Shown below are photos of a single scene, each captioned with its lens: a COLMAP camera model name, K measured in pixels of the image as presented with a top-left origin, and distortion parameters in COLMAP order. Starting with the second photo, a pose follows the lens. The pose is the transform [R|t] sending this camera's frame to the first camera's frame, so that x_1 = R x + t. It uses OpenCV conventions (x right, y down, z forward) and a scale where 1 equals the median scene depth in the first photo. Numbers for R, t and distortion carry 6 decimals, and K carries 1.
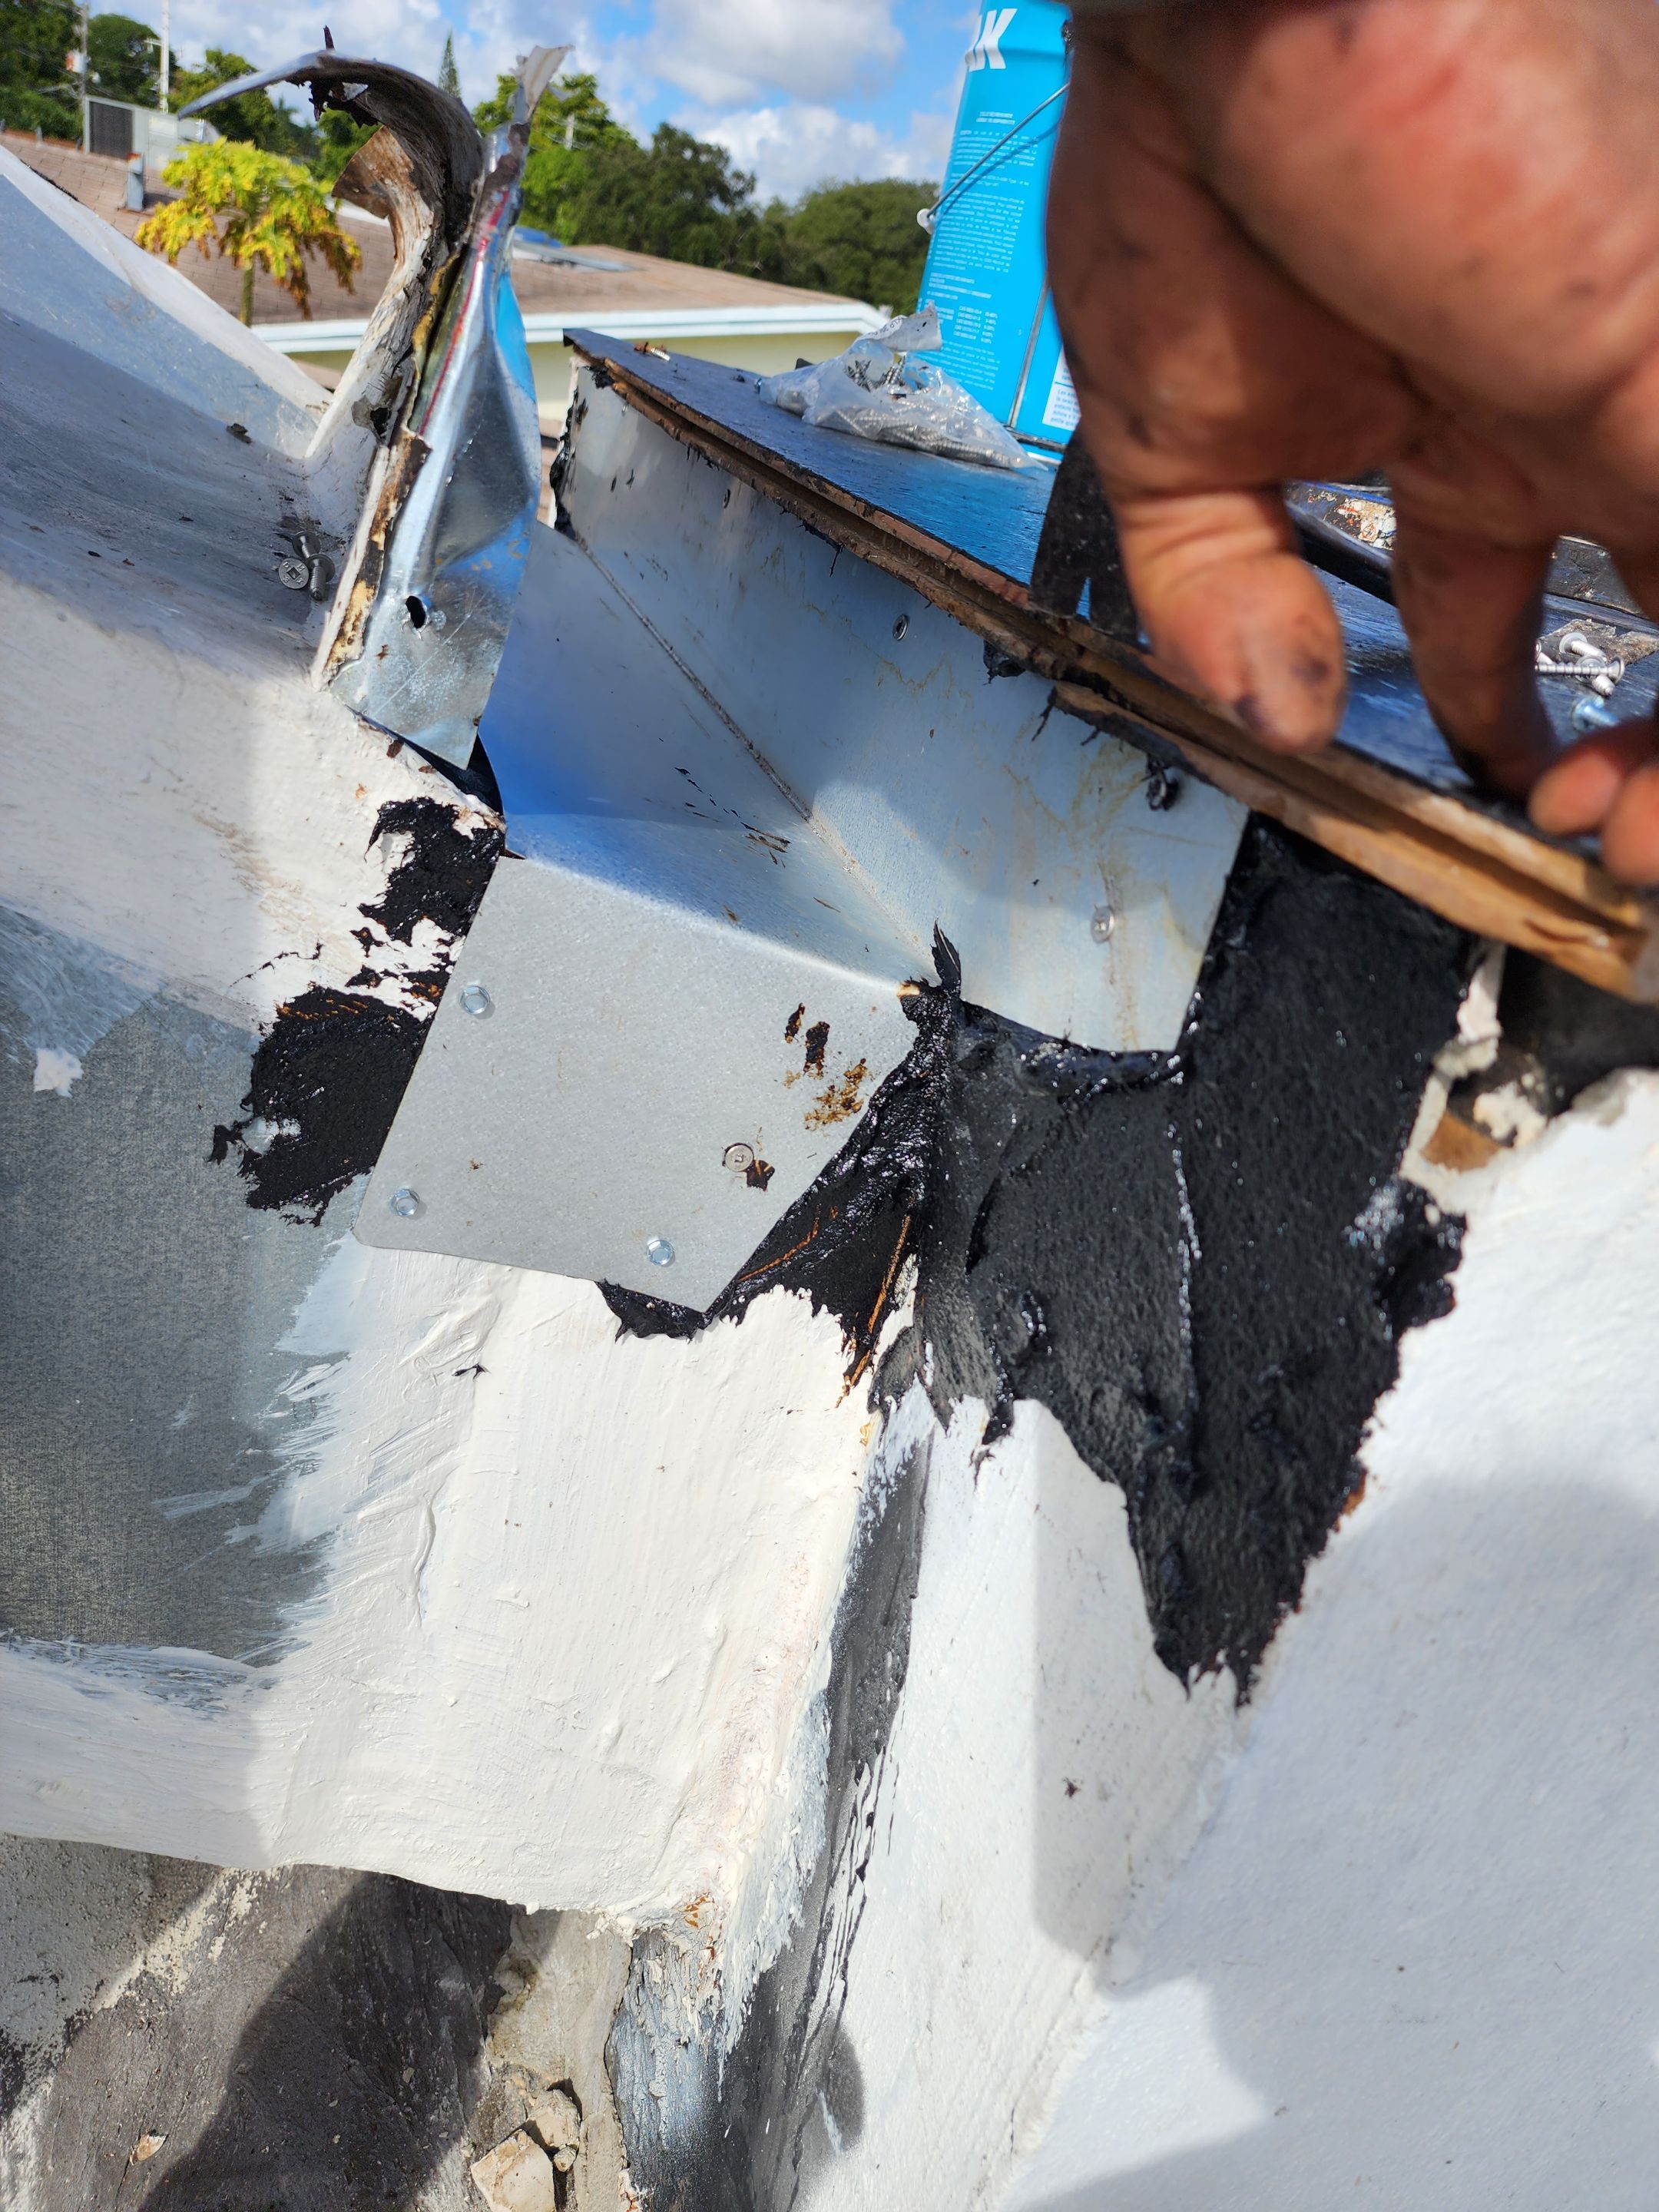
lens RADIAL K [[1495.9, 0, 840.9], [0, 1495.9, 1092.9], [0, 0, 1]] dist [0.064339, -0.066882]
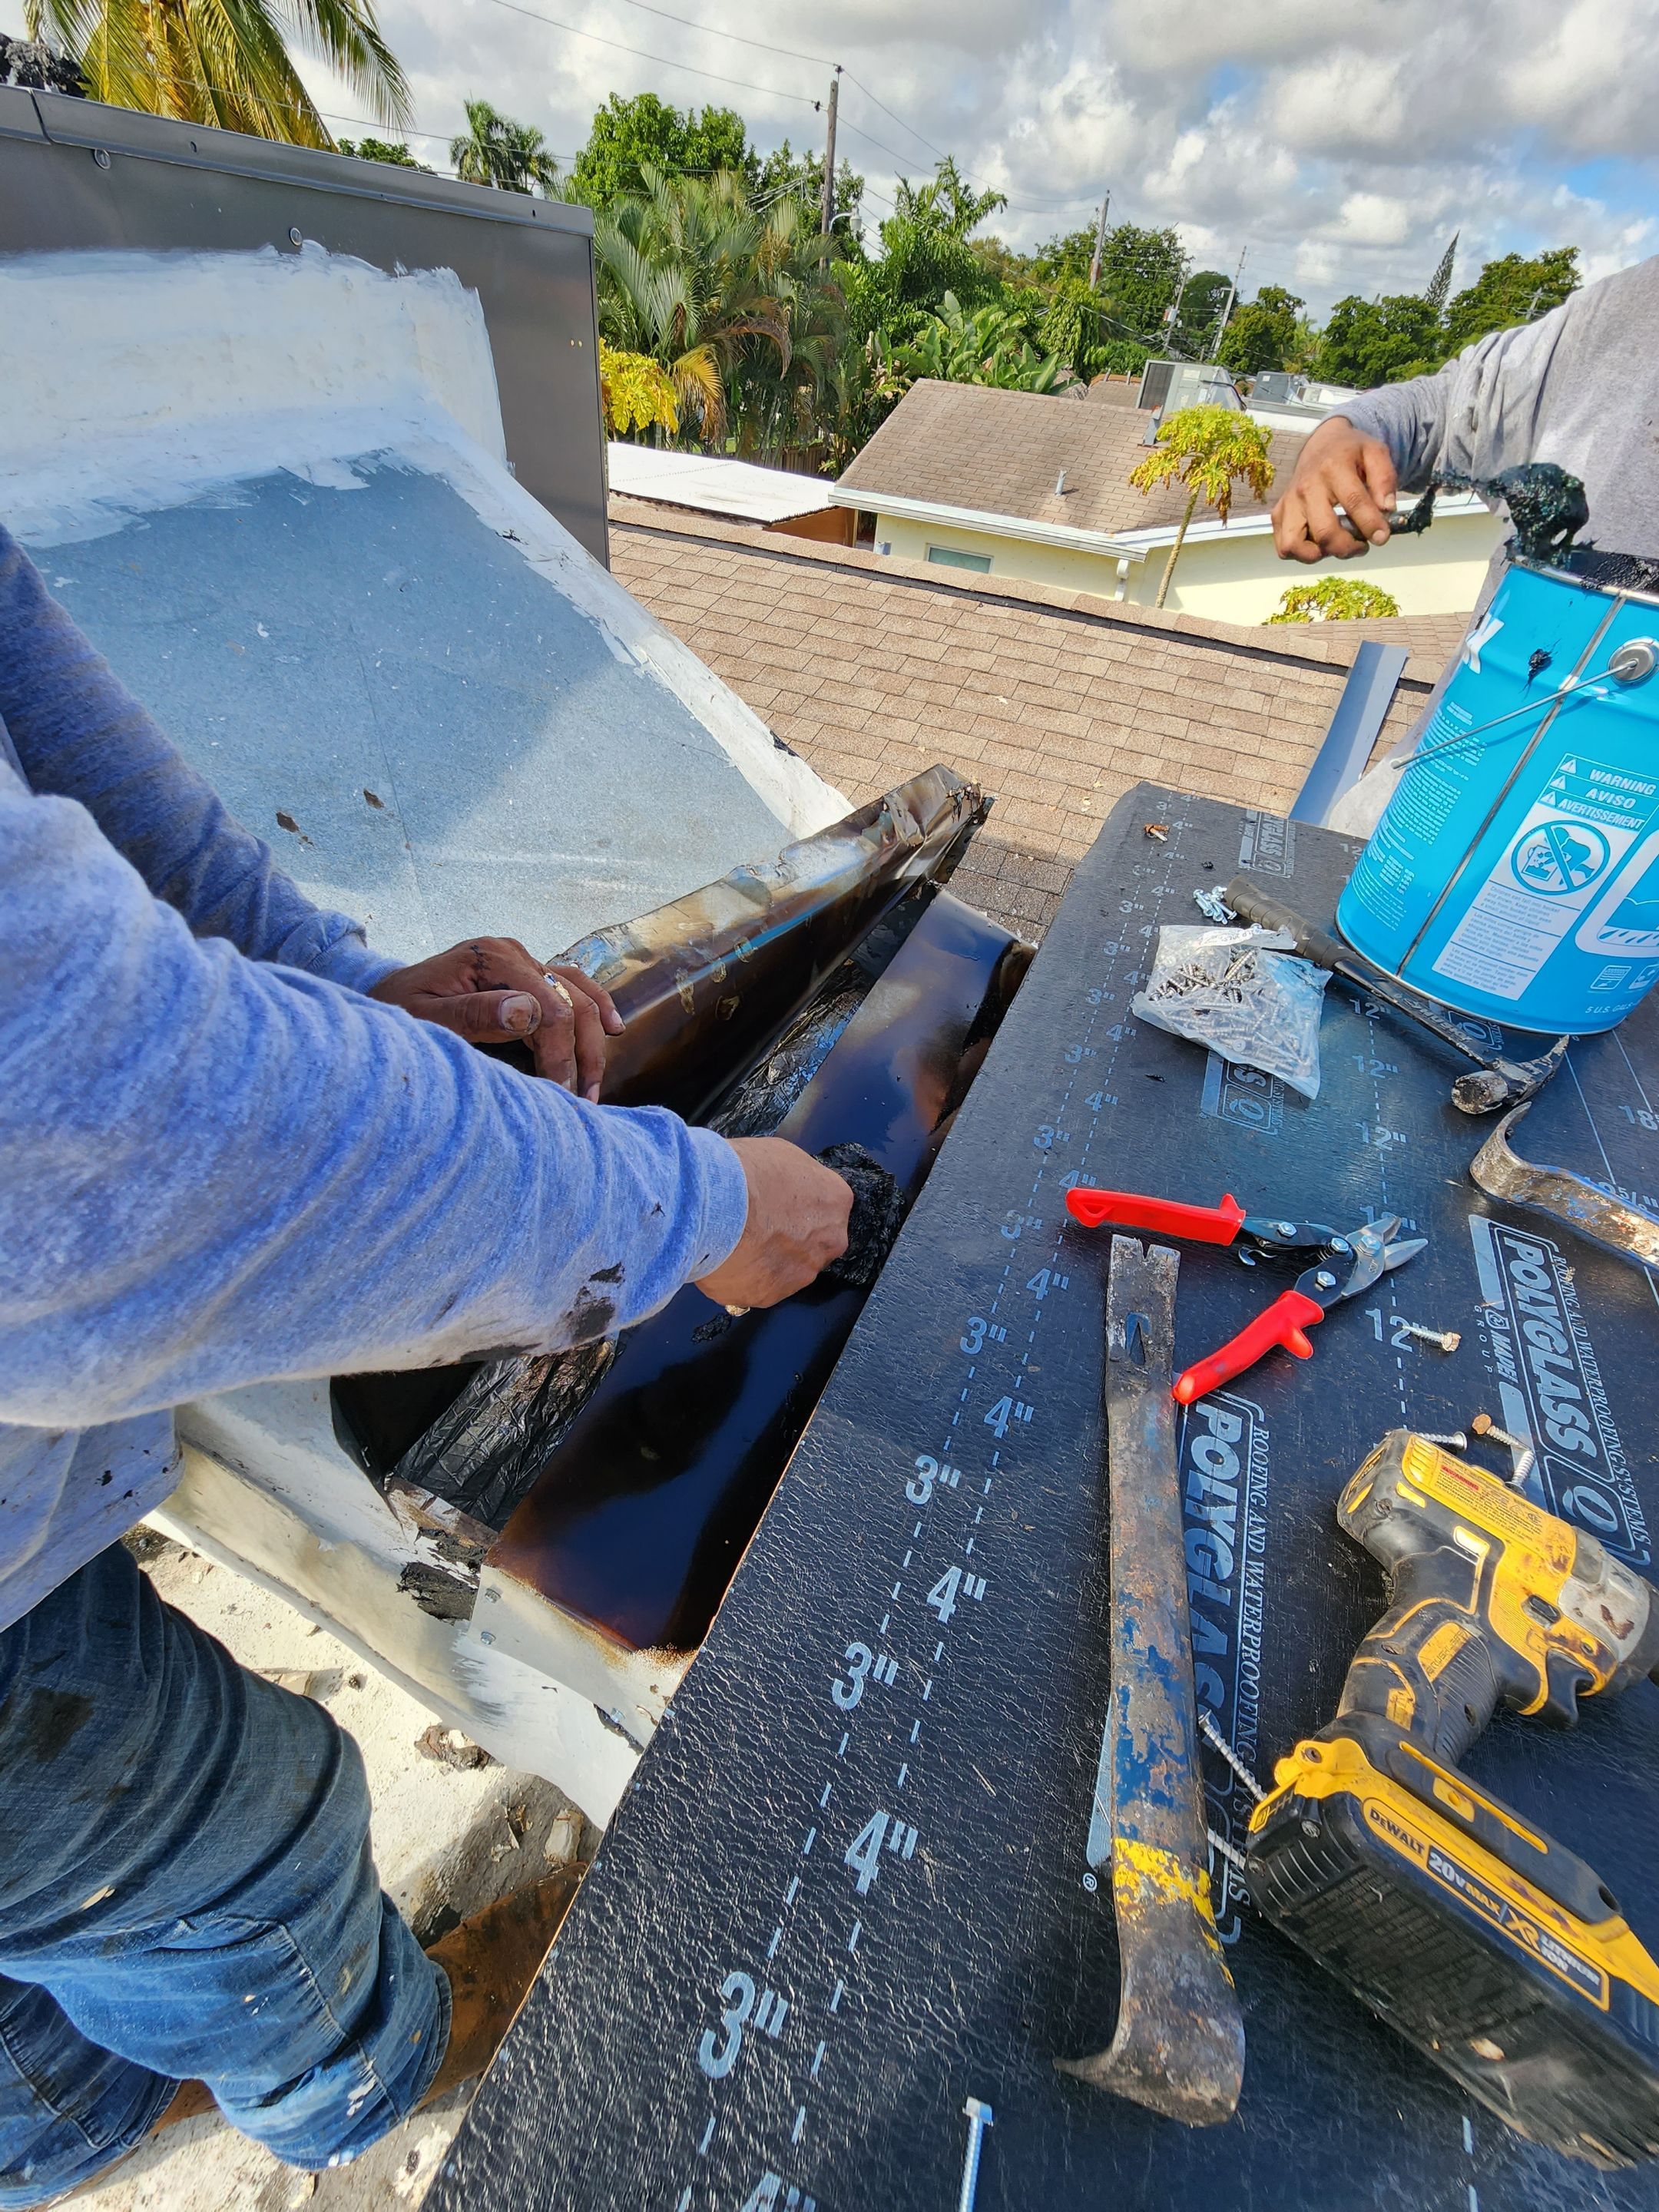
lens RADIAL K [[918.2, 0, 830.2], [0, 918.2, 1110.3], [0, 0, 1]] dist [-0.001119, -0.000362]
pose [[0.772172, 0.301241, -0.559467, 0.461534], [-0.225761, 0.953096, 0.201594, -0.858373], [0.593954, -0.029359, 0.803963, 0.357696]]
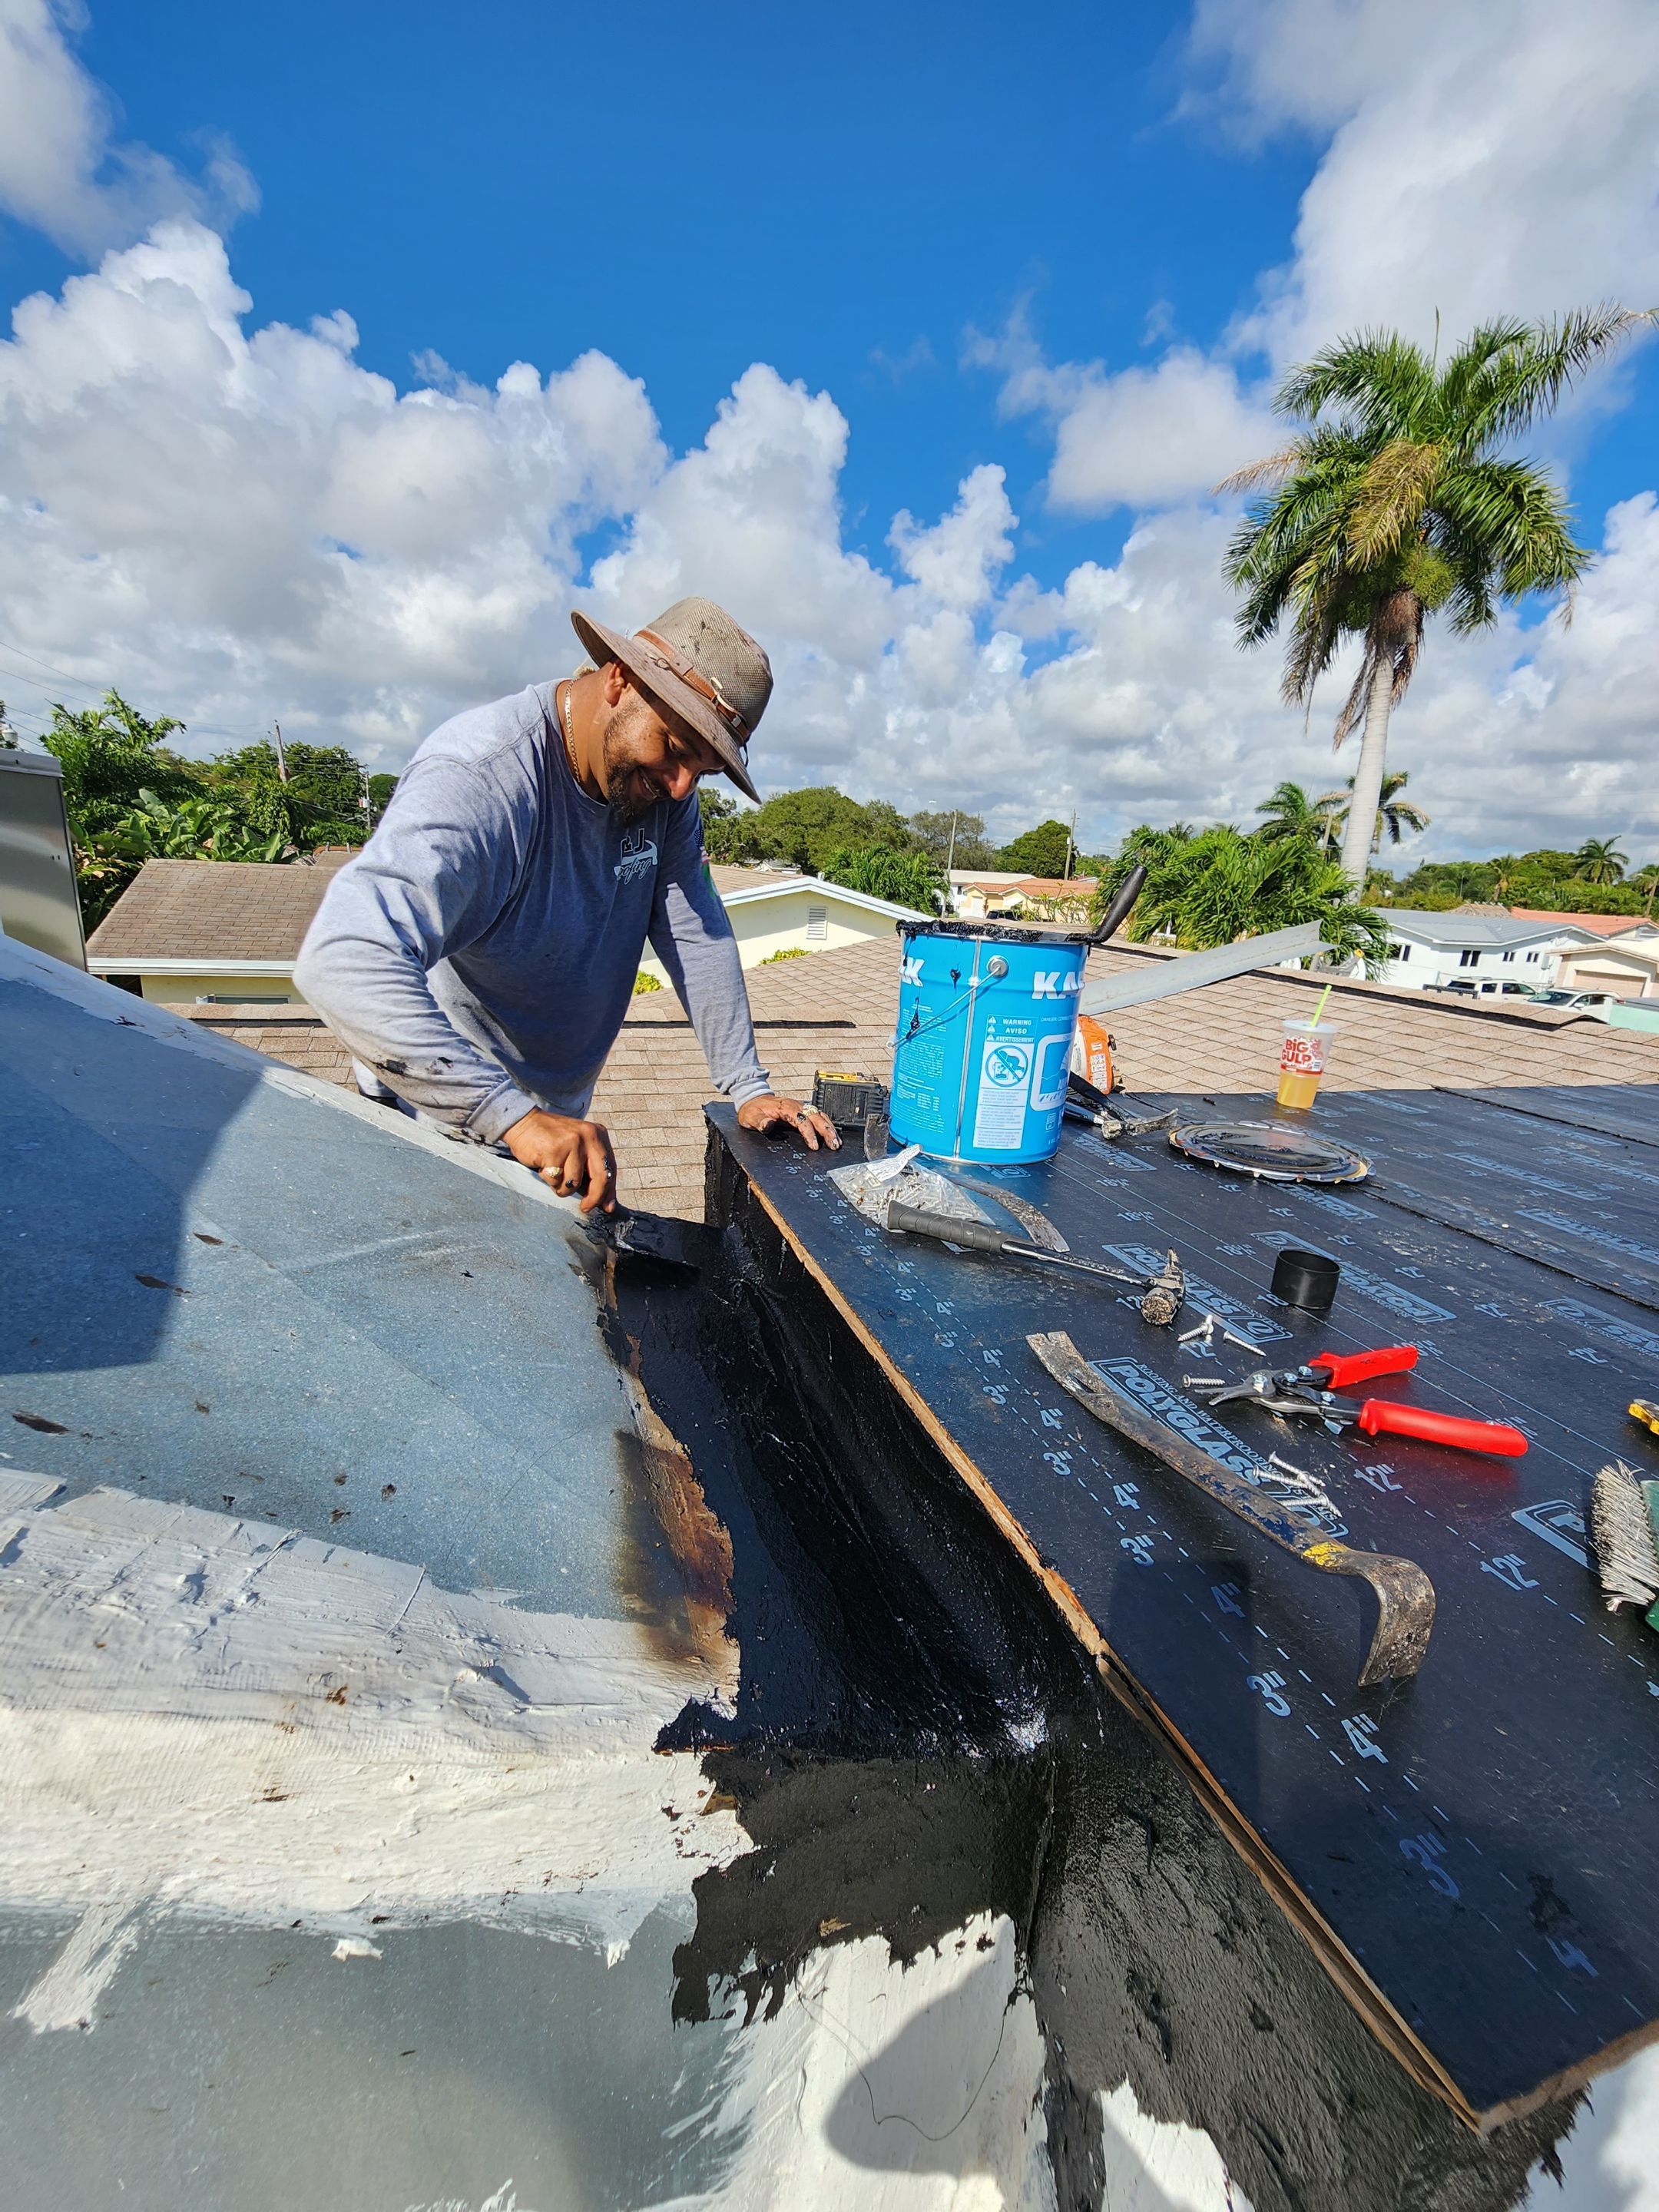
lens RADIAL K [[919.3, 0, 829.5], [0, 919.3, 1106.0], [0, 0, 1]] dist [-0.001715, -0.000167]
pose [[0.987308, -0.158805, -0.001678, -0.072655], [0.155083, 0.966336, -0.205292, -0.651819], [0.034223, 0.202426, 0.978699, -0.286514]]
